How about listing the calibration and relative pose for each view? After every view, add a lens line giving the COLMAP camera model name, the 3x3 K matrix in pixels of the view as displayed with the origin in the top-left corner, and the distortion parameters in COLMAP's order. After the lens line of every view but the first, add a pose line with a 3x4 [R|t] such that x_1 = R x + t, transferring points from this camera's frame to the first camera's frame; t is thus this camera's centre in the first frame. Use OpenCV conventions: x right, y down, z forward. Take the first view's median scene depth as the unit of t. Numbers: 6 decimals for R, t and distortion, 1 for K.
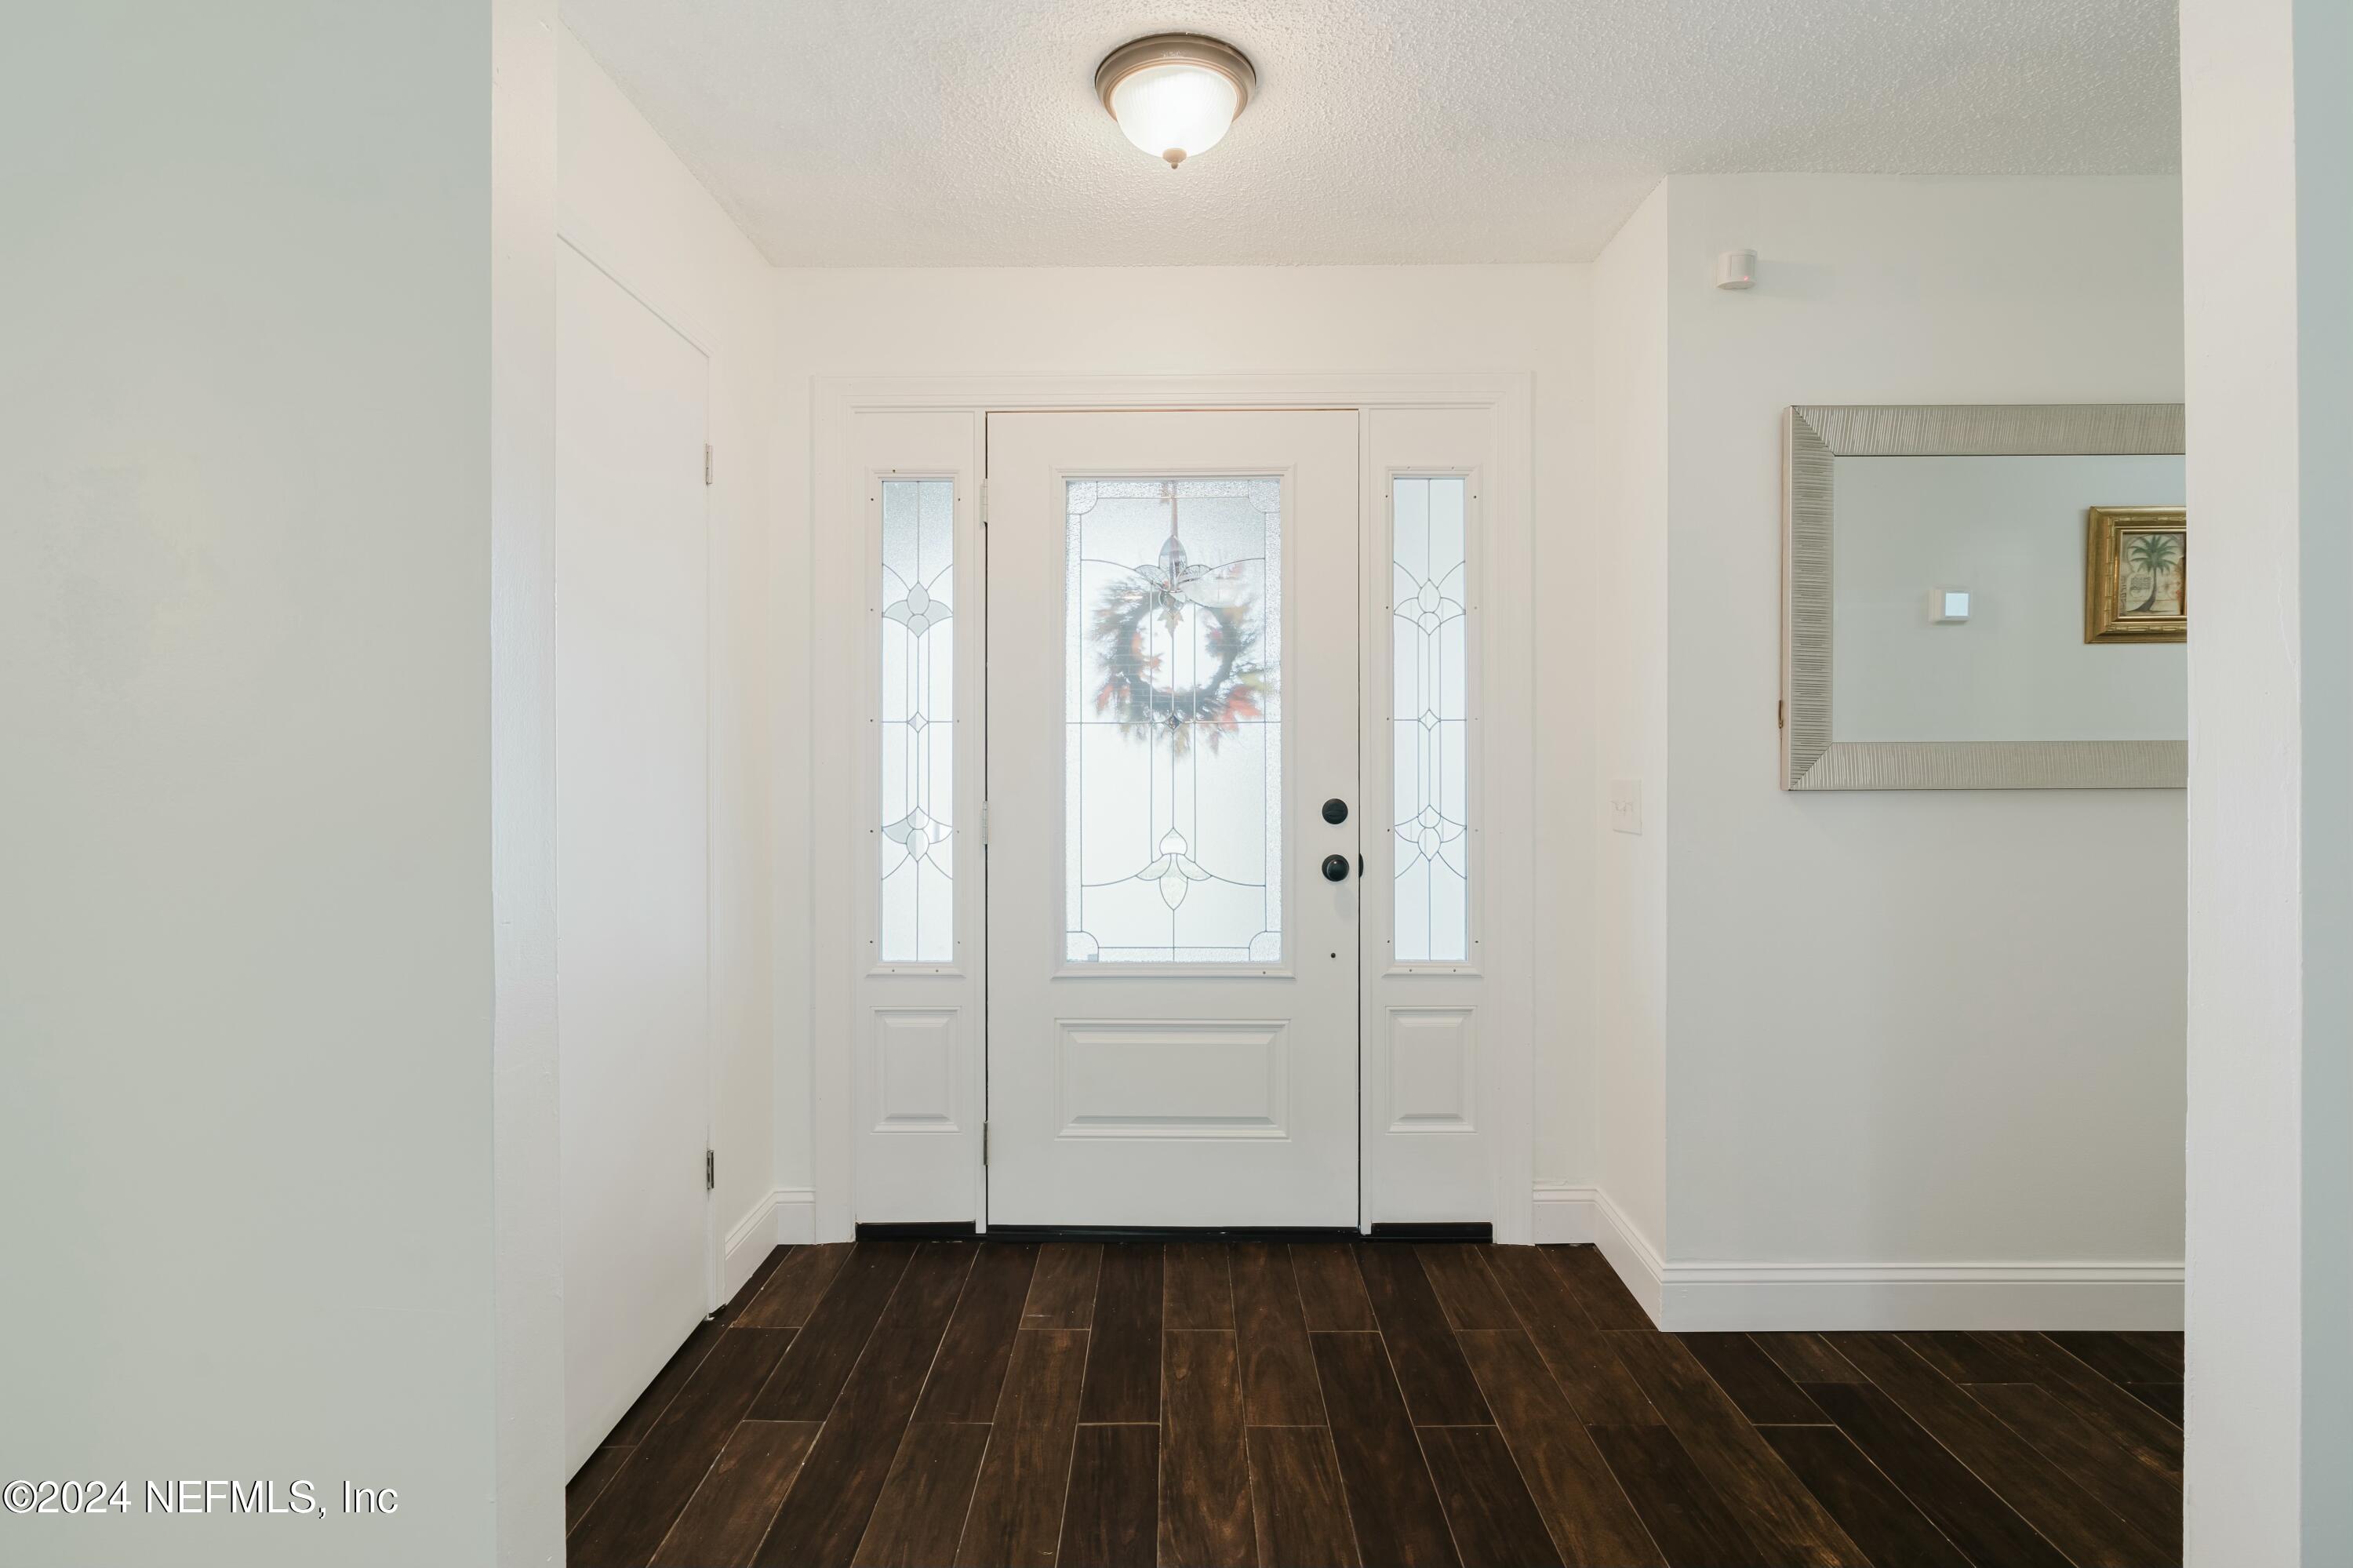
lens RADIAL K [[1097.6, 0, 1170.7], [0, 1097.6, 726.0], [0, 0, 1]] dist [-0.022223, 0.012172]
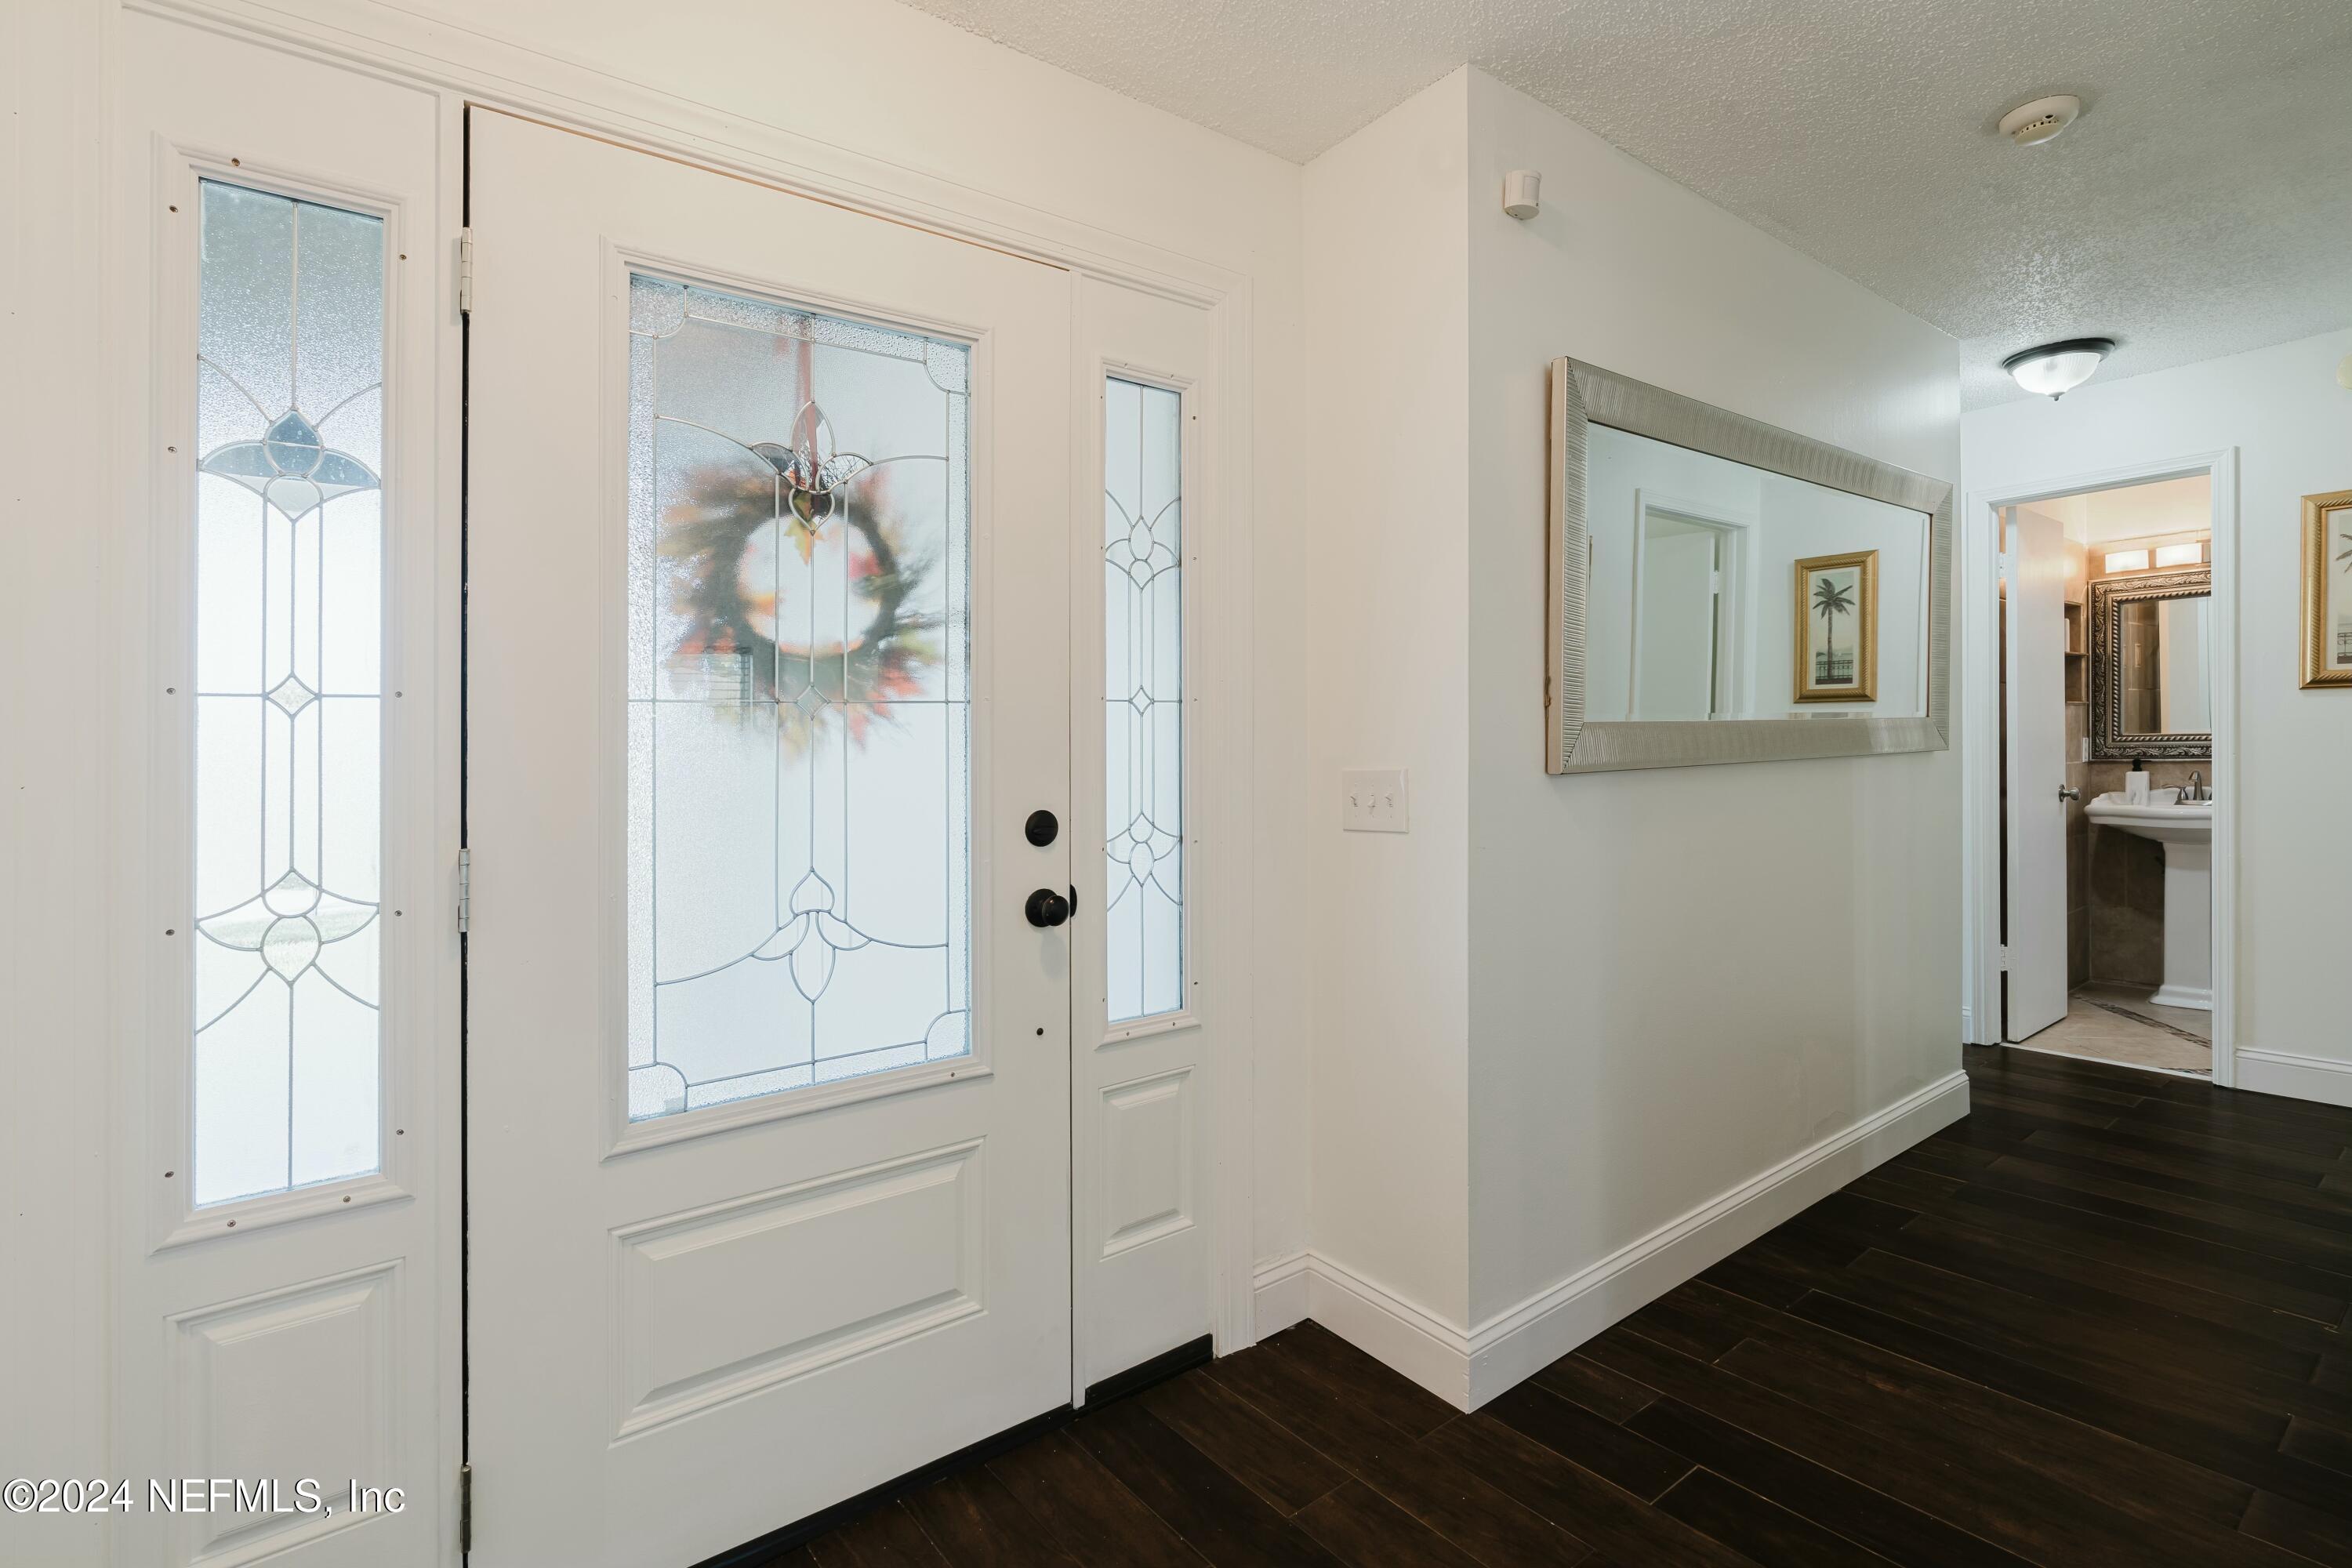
lens RADIAL K [[1097.1, 0, 1170.2], [0, 1097.1, 726.1], [0, 0, 1]] dist [-0.022223, 0.012172]
pose [[0.802055, -0.005408, 0.597226, -0.204882], [0.011360, 0.999916, -0.006202, 0.017098], [-0.597142, 0.011759, 0.802049, 0.378937]]
